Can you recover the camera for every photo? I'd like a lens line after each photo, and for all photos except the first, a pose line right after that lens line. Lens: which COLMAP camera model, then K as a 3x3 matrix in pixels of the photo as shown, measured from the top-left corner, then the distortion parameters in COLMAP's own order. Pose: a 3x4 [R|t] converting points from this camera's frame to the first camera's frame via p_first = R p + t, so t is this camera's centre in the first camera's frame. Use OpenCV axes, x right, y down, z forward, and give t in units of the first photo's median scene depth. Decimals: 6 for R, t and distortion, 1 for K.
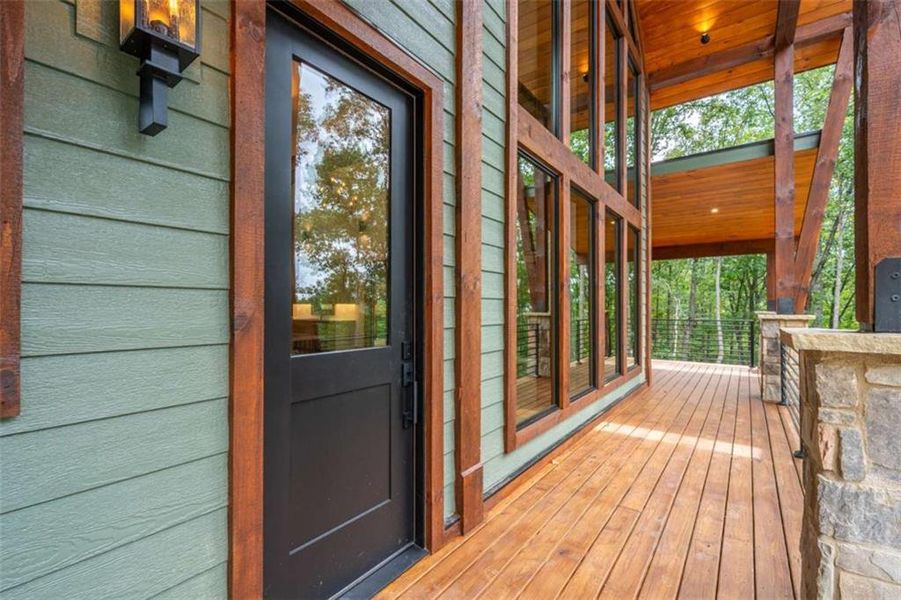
lens RADIAL K [[405.0, 0, 451.1], [0, 405.0, 302.7], [0, 0, 1]] dist [0.001905, 0.000392]
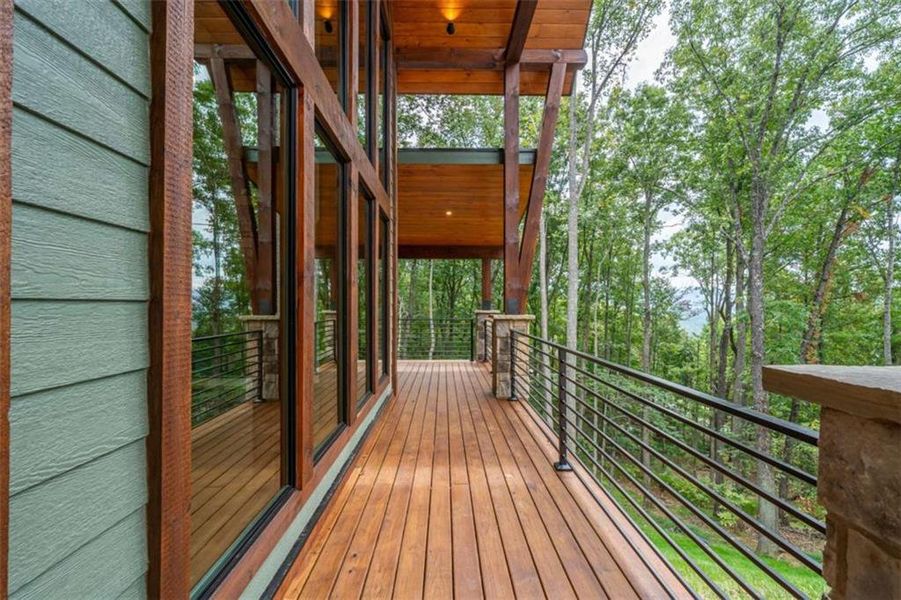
lens RADIAL K [[389.7, 0, 450.5], [0, 389.7, 300.0], [0, 0, 1]] dist [0.002721, -0.000033]
pose [[0.792607, 0.004003, 0.609720, 0.068007], [-0.002831, 0.999992, -0.002886, -0.005806], [-0.609726, 0.000562, 0.792612, 0.283195]]
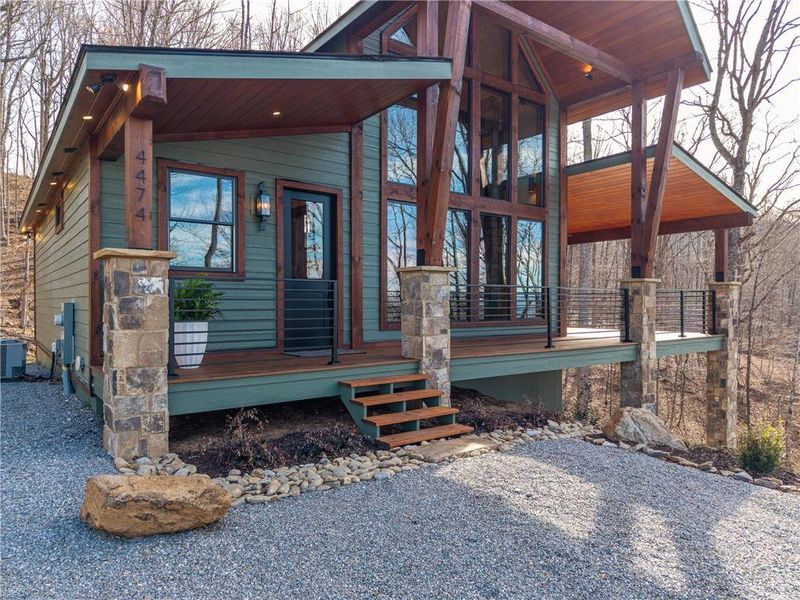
lens RADIAL K [[551.4, 0, 400.0], [0, 551.4, 300.0], [0, 0, 1]] dist [0.001903, 0.000259]
pose [[0.958452, -0.009641, -0.285090, 0.561415], [0.011722, 0.999916, 0.005592, 0.081707], [0.285012, -0.008701, 0.958485, -1.001480]]
